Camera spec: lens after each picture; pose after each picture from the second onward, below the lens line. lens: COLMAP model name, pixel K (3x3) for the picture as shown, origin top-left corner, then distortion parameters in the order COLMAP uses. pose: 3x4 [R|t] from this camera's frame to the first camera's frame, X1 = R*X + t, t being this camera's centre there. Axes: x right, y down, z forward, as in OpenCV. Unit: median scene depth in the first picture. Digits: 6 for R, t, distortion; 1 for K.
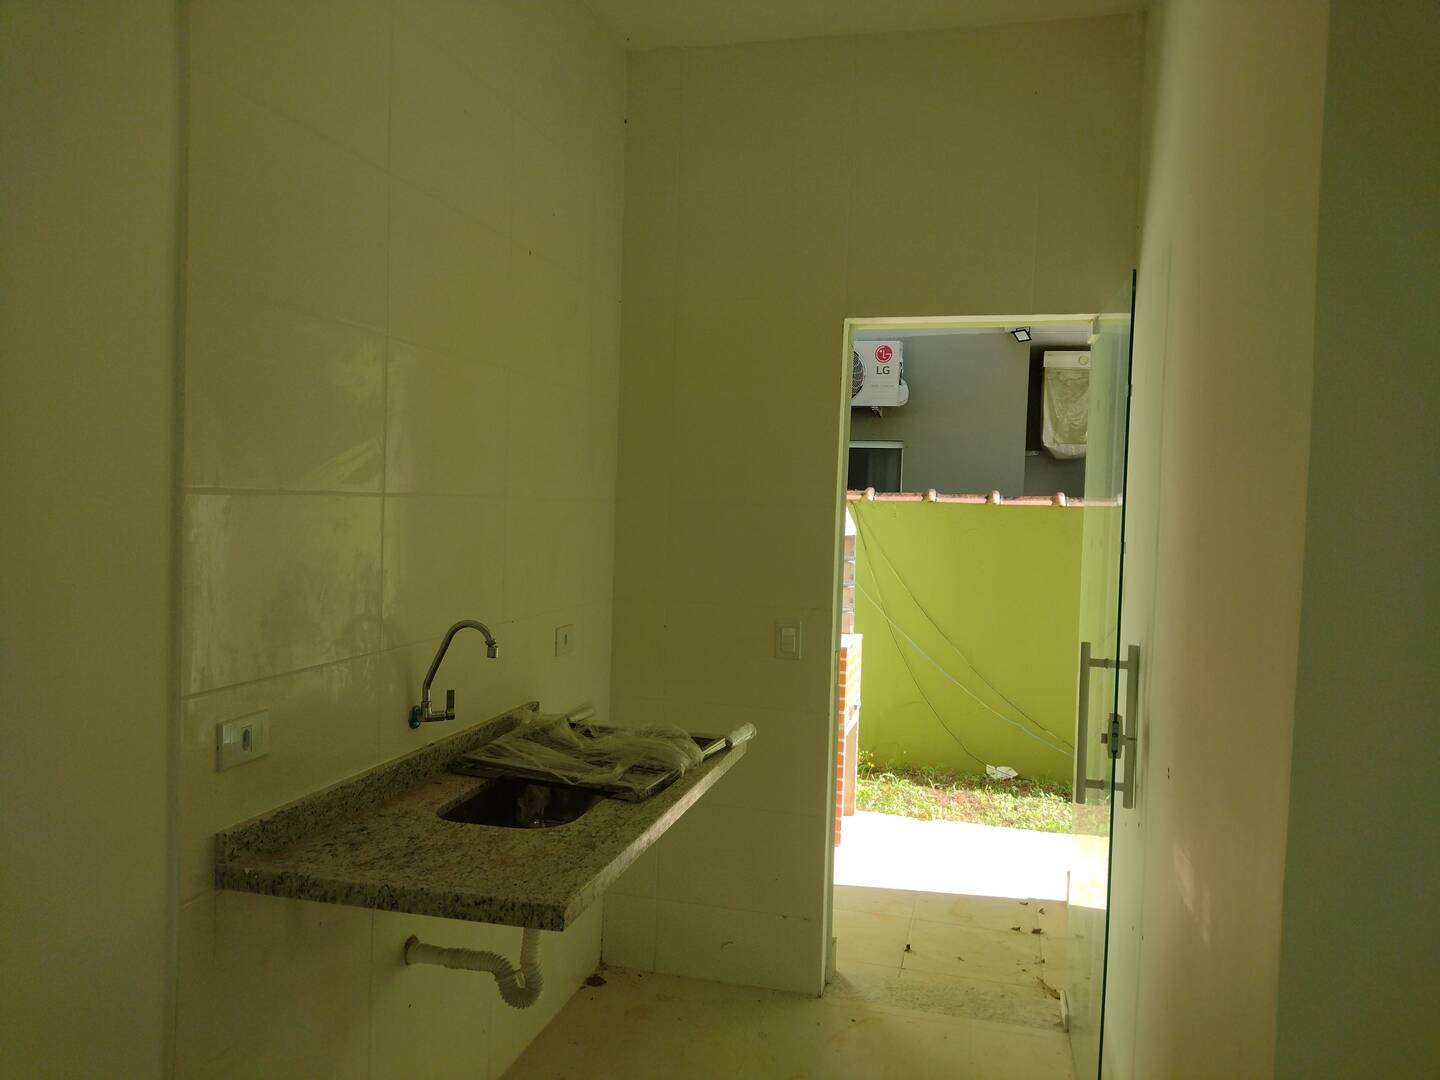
lens RADIAL K [[1101.2, 0, 725.0], [0, 1101.2, 531.3], [0, 0, 1]] dist [0.095235, -0.071932]
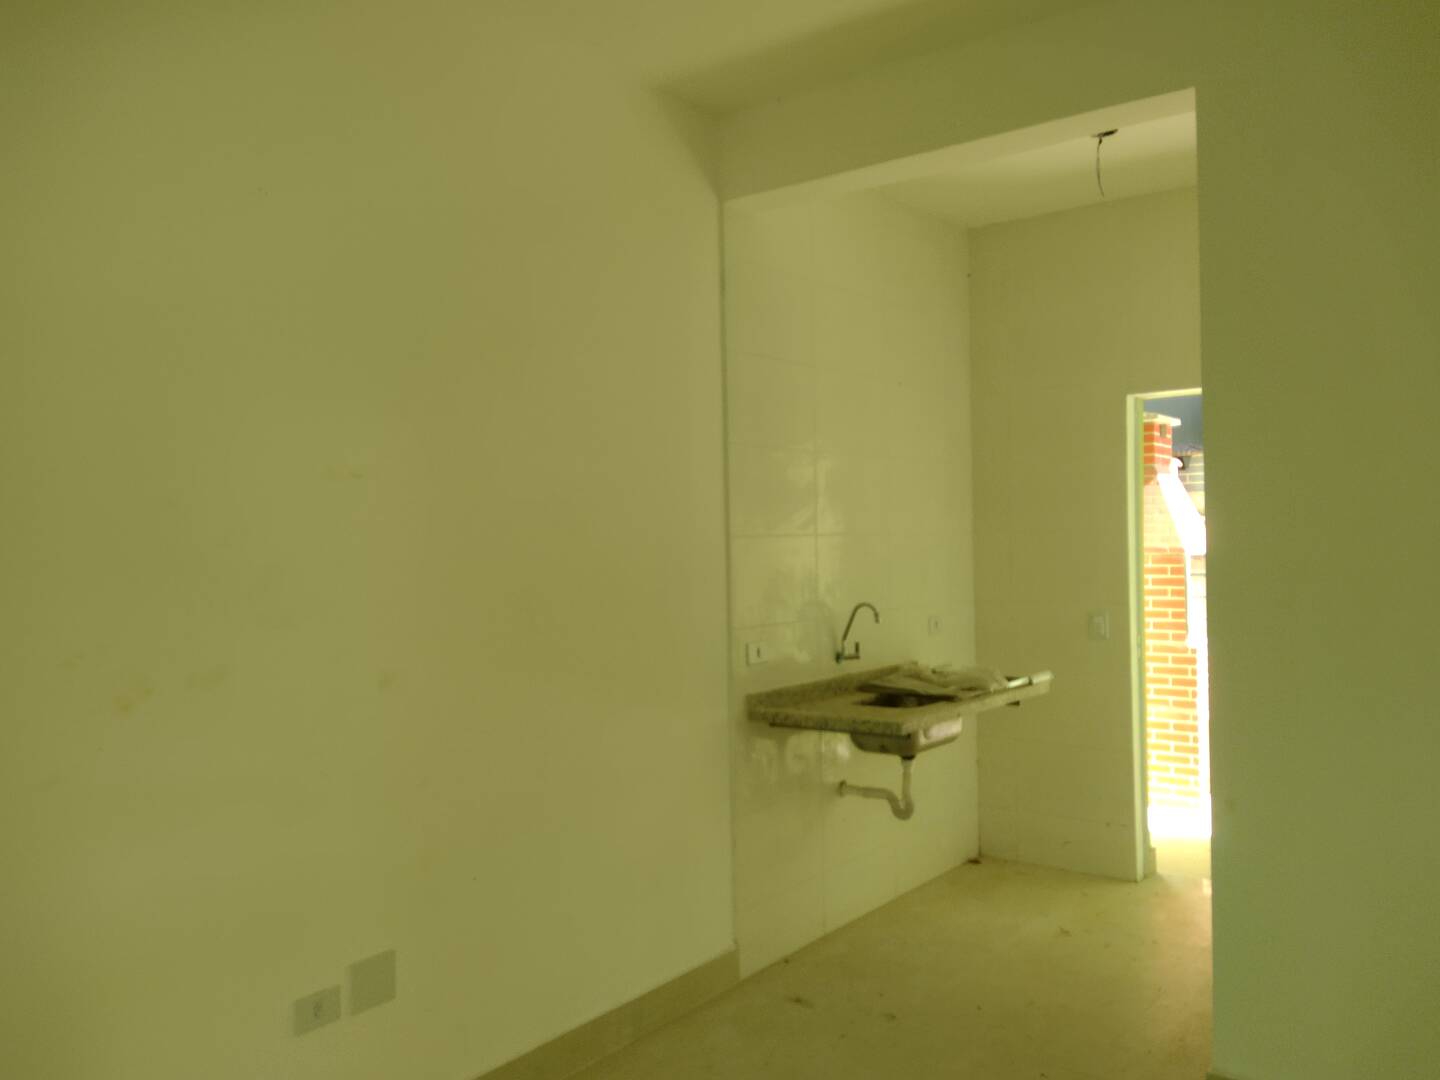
lens RADIAL K [[1101.2, 0, 725.0], [0, 1101.2, 531.3], [0, 0, 1]] dist [0.095235, -0.071932]
pose [[0.921695, -0.045677, -0.385218, 0.253043], [0.033253, 0.998691, -0.038856, 0.026831], [0.386488, 0.023004, 0.922007, -0.734133]]
